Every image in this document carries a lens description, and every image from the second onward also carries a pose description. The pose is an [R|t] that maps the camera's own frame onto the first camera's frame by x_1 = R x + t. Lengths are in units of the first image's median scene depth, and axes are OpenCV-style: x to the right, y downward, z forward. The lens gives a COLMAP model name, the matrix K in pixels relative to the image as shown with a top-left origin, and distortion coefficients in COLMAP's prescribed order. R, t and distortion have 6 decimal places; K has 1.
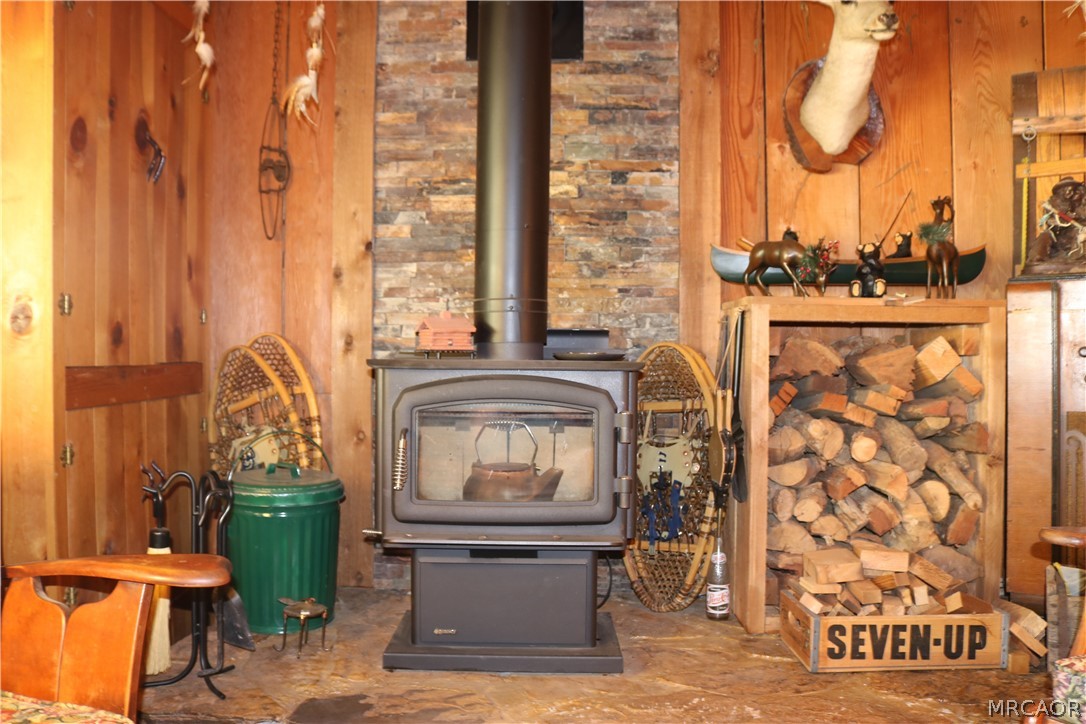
lens RADIAL K [[890.4, 0, 529.6], [0, 890.4, 359.5], [0, 0, 1]] dist [-0.163434, 0.127591]
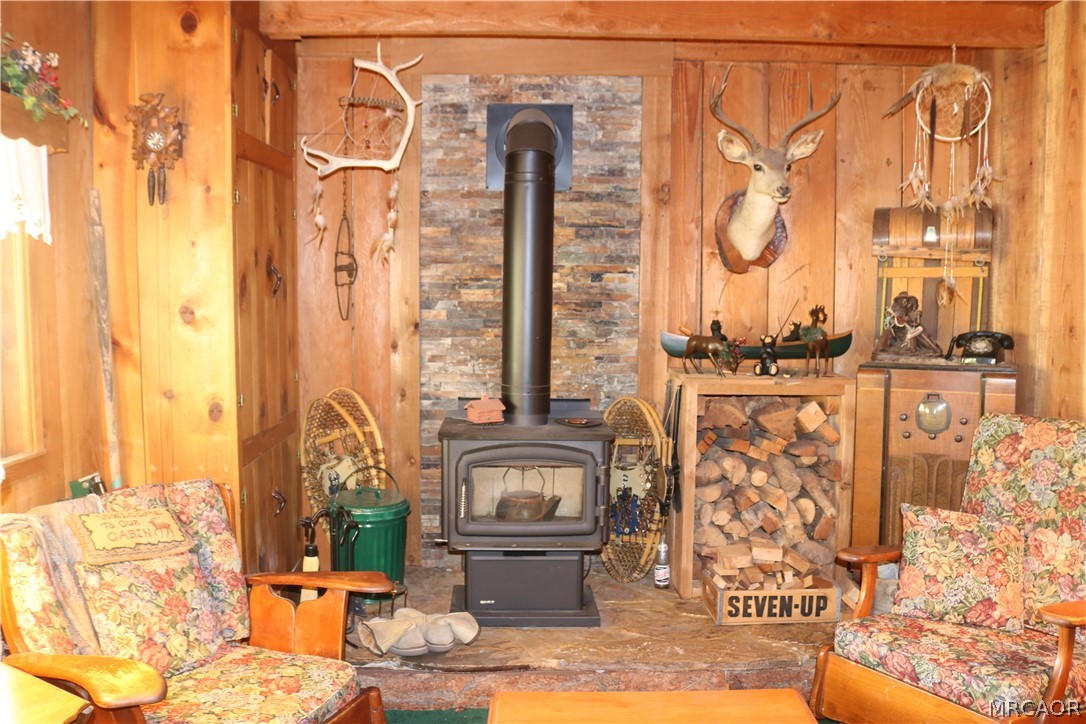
lens RADIAL K [[890.4, 0, 529.6], [0, 890.4, 359.5], [0, 0, 1]] dist [-0.163434, 0.127591]
pose [[0.999003, -0.001523, 0.044625, -0.070778], [-0.001581, 0.997586, 0.069427, -0.182027], [-0.044623, -0.069428, 0.996588, -0.425594]]
